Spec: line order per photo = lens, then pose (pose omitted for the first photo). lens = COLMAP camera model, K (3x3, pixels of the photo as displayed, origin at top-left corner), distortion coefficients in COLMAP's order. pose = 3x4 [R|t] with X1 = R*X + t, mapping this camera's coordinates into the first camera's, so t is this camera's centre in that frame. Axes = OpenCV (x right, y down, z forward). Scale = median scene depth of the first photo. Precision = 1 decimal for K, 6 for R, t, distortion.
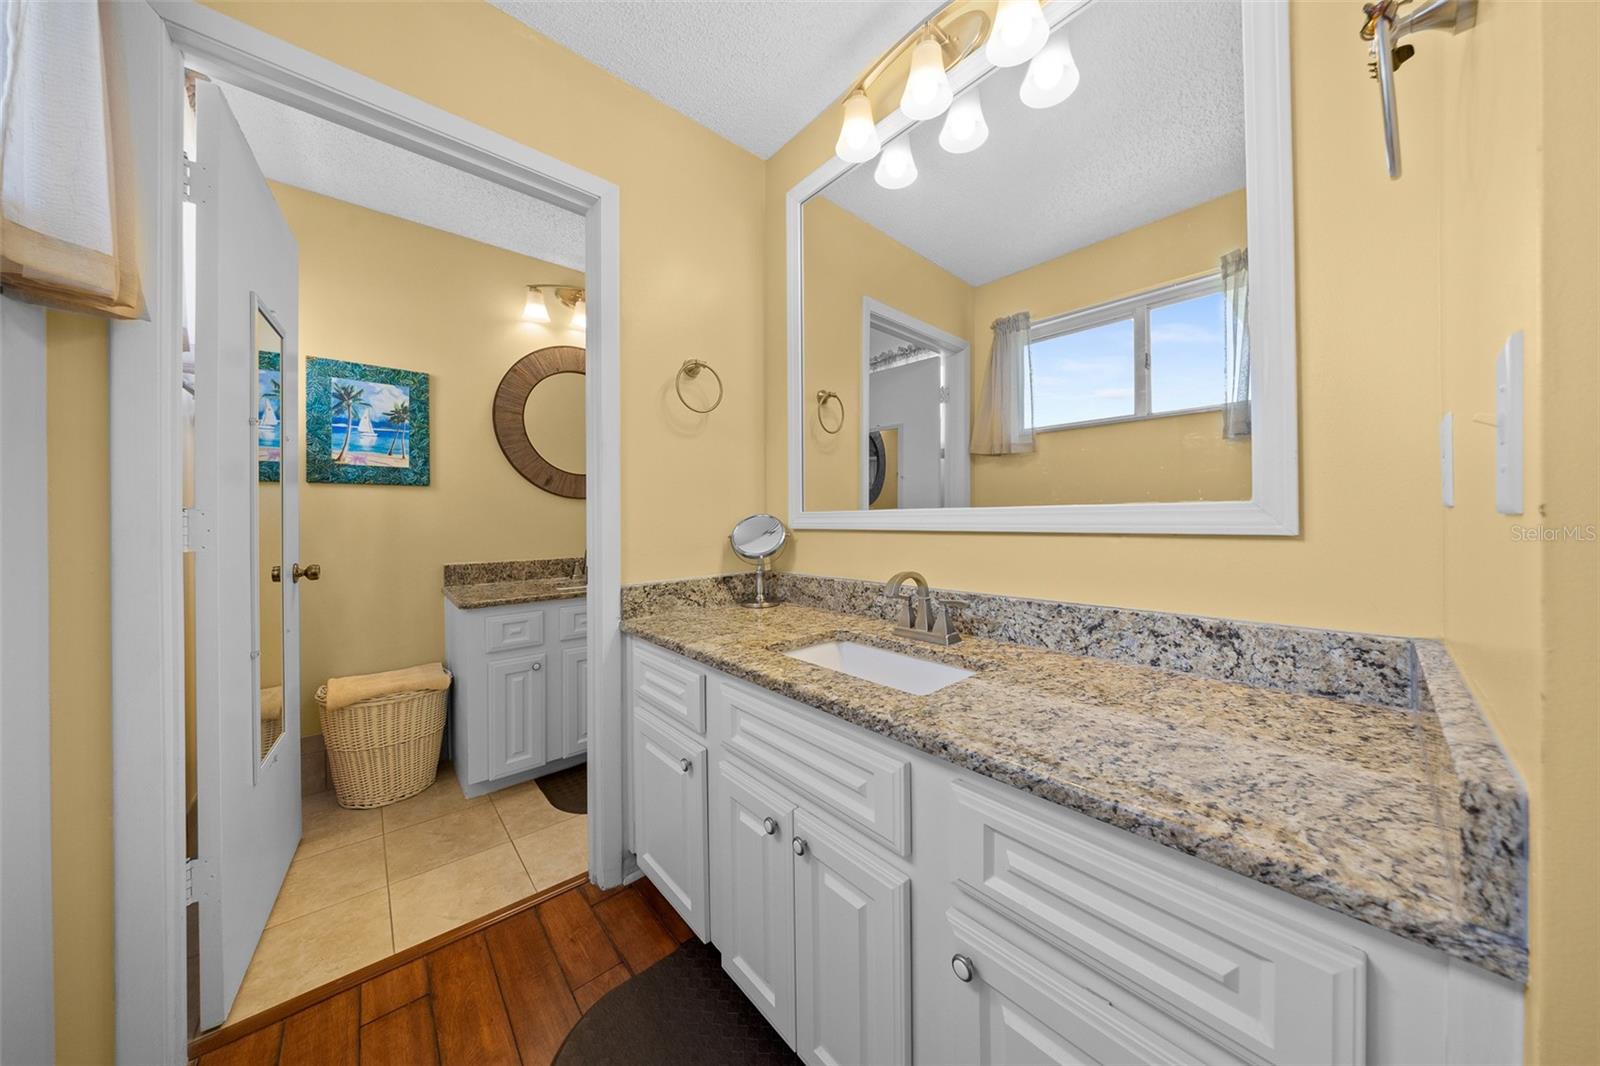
lens RADIAL K [[502.7, 0, 798.6], [0, 502.7, 526.7], [0, 0, 1]] dist [-0.004904, 0.000190]
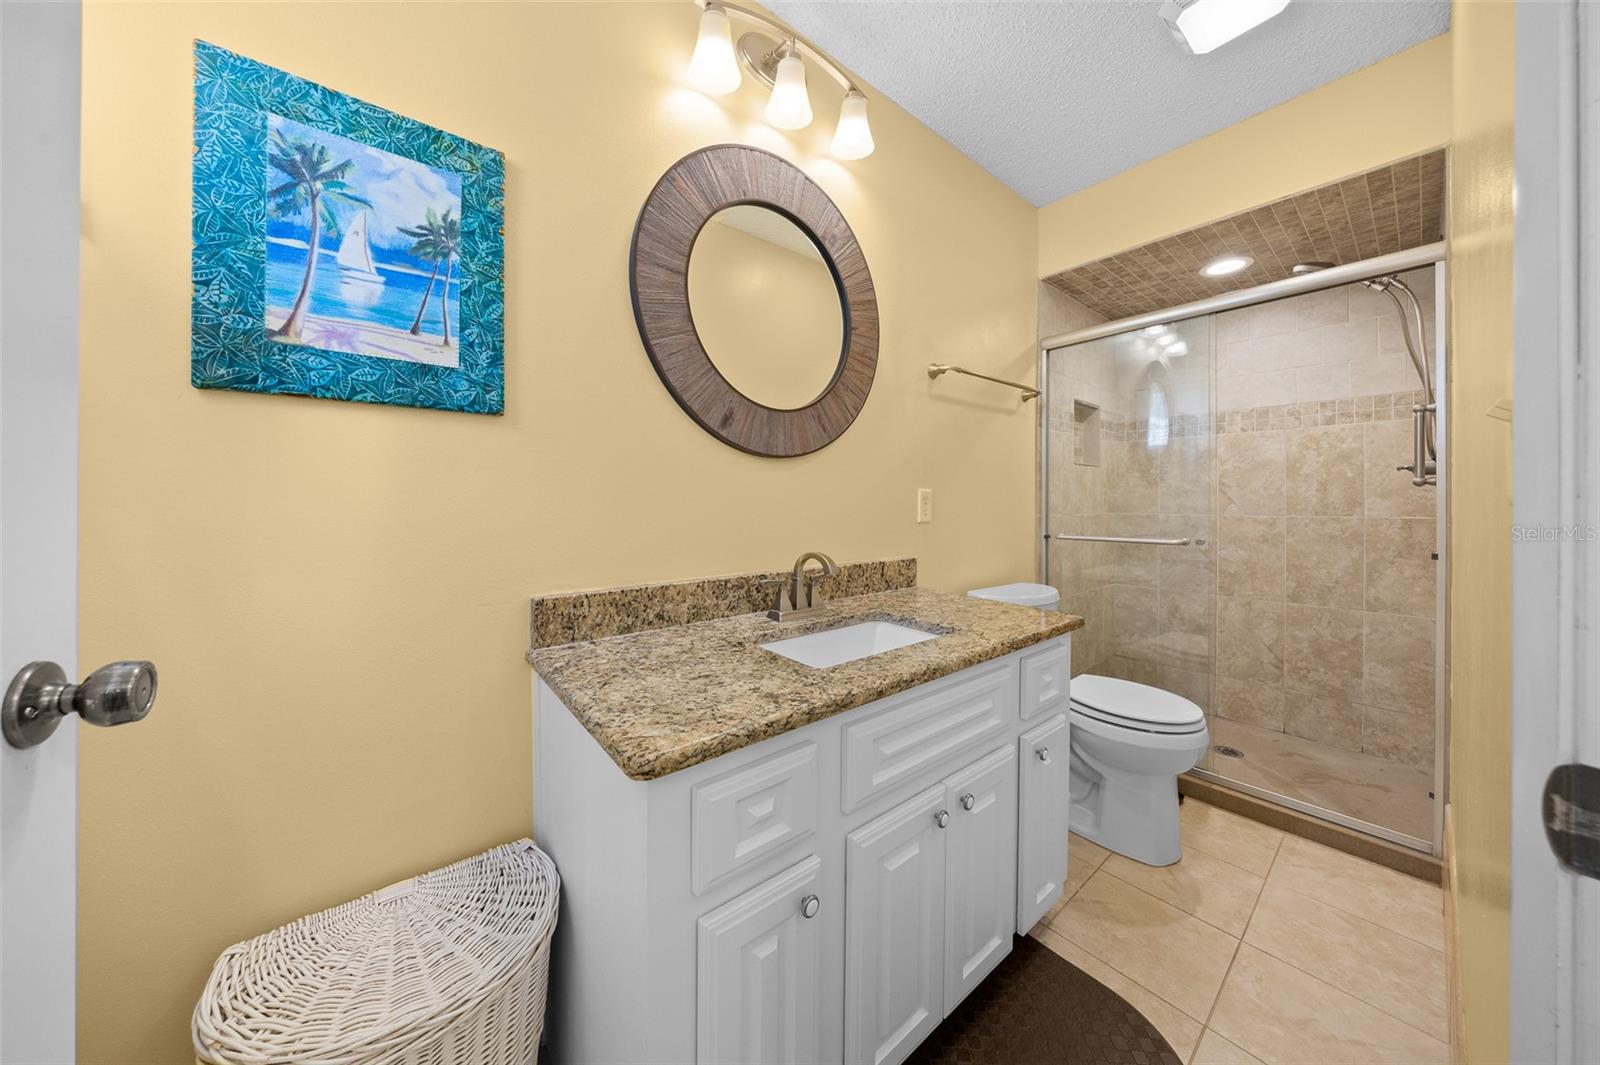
lens RADIAL K [[502.7, 0, 783.0], [0, 502.7, 506.0], [0, 0, 1]] dist [-0.004904, 0.000190]
pose [[0.998927, 0.004734, -0.046068, -0.506813], [-0.005115, 0.999954, -0.008143, -0.001452], [0.046028, 0.008370, 0.998905, 0.620155]]
